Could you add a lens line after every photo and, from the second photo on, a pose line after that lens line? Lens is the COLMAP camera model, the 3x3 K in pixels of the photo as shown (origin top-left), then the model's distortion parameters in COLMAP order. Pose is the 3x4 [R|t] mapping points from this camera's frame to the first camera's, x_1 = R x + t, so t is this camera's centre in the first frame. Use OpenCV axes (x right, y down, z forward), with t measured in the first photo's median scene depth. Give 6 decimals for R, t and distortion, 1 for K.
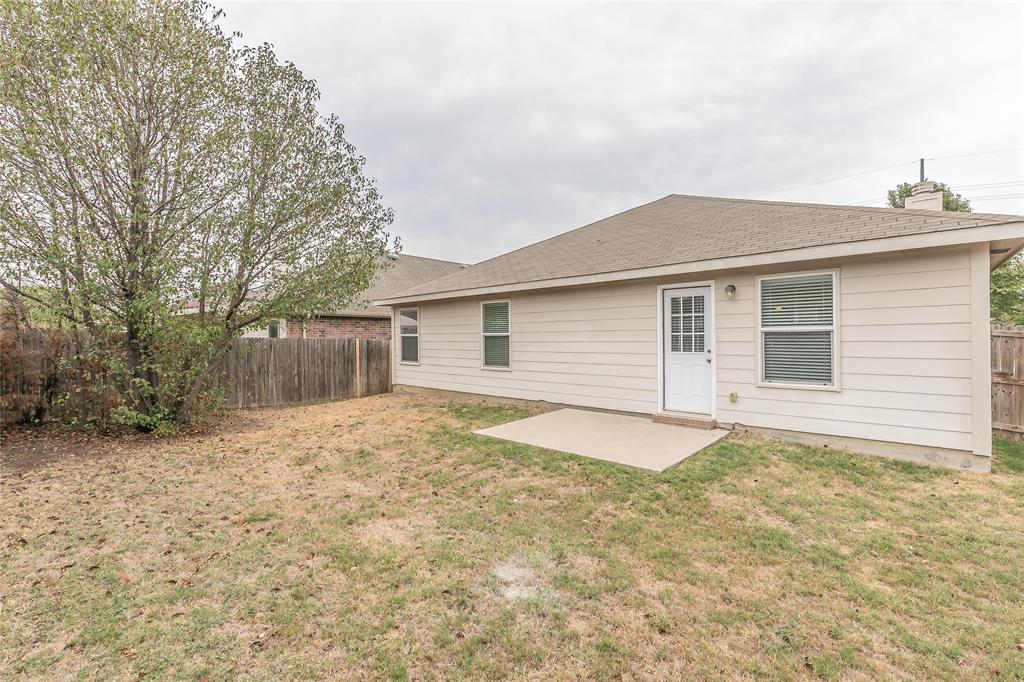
lens RADIAL K [[430.4, 0, 531.1], [0, 430.4, 330.6], [0, 0, 1]] dist [-0.002324, -0.000434]
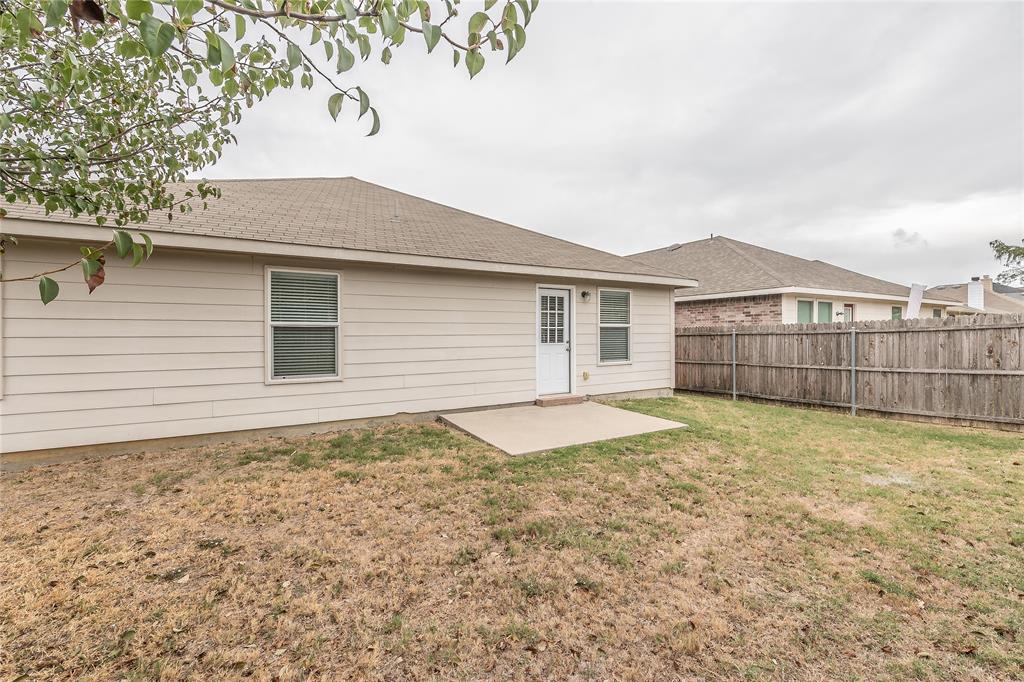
lens RADIAL K [[446.2, 0, 512.5], [0, 446.2, 335.0], [0, 0, 1]] dist [0.000088, -0.000175]
pose [[0.312424, -0.002637, 0.949939, -0.778829], [-0.016704, 0.999826, 0.008269, 0.017985], [-0.949796, -0.018451, 0.312326, 0.671715]]
